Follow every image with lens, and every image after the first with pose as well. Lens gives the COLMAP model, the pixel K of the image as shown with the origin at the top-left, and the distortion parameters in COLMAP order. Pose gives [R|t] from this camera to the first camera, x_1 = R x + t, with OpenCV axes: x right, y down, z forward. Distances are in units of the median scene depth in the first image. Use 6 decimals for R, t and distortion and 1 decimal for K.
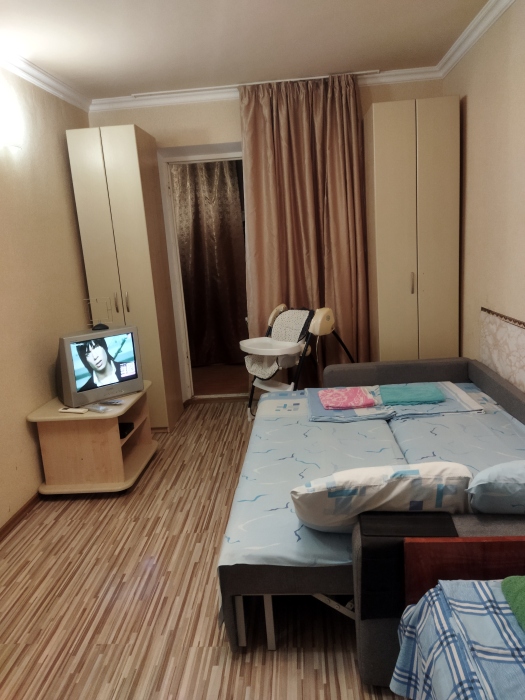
lens RADIAL K [[514.3, 0, 262.5], [0, 514.3, 350.0], [0, 0, 1]] dist [0.117090, -0.165270]
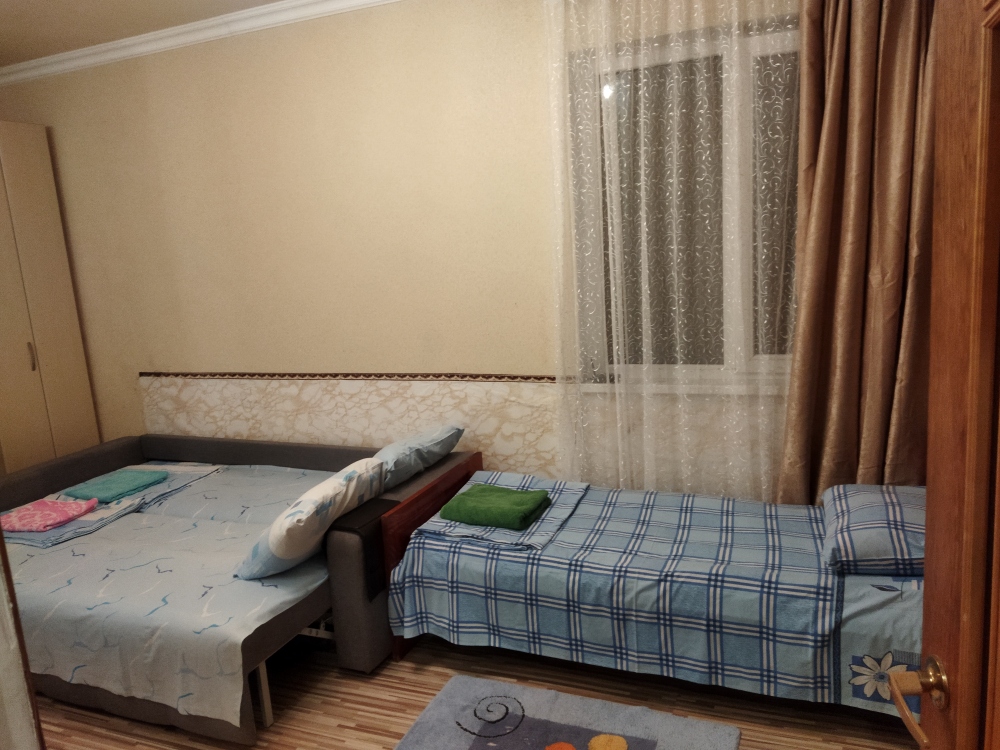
lens RADIAL K [[734.8, 0, 500.0], [0, 734.8, 375.0], [0, 0, 1]] dist [0.117090, -0.165270]
pose [[0.324269, -0.118290, 0.938540, -0.606576], [0.240480, 0.969864, 0.039151, 0.018252], [-0.914888, 0.213004, 0.342943, 0.039355]]
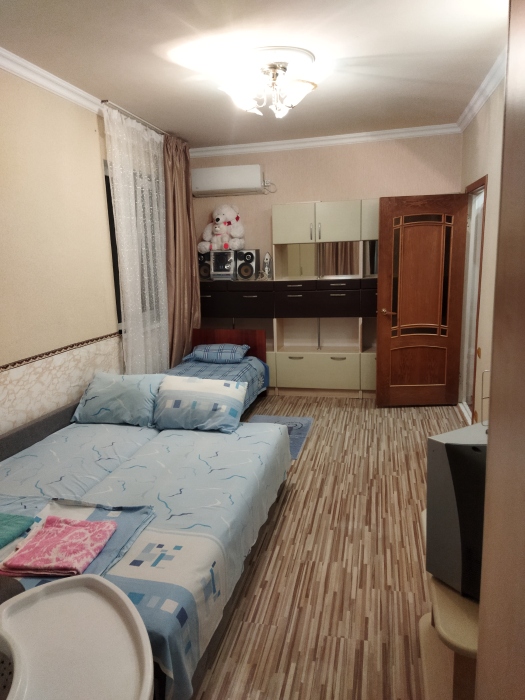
lens RADIAL K [[520.4, 0, 259.0], [0, 520.4, 346.6], [0, 0, 1]] dist [0.112321, -0.172408]
pose [[-0.981873, 0.066307, 0.177561, -0.197641], [0.127910, 0.923130, 0.362589, -0.327711], [-0.139870, 0.378728, -0.914878, 1.514346]]
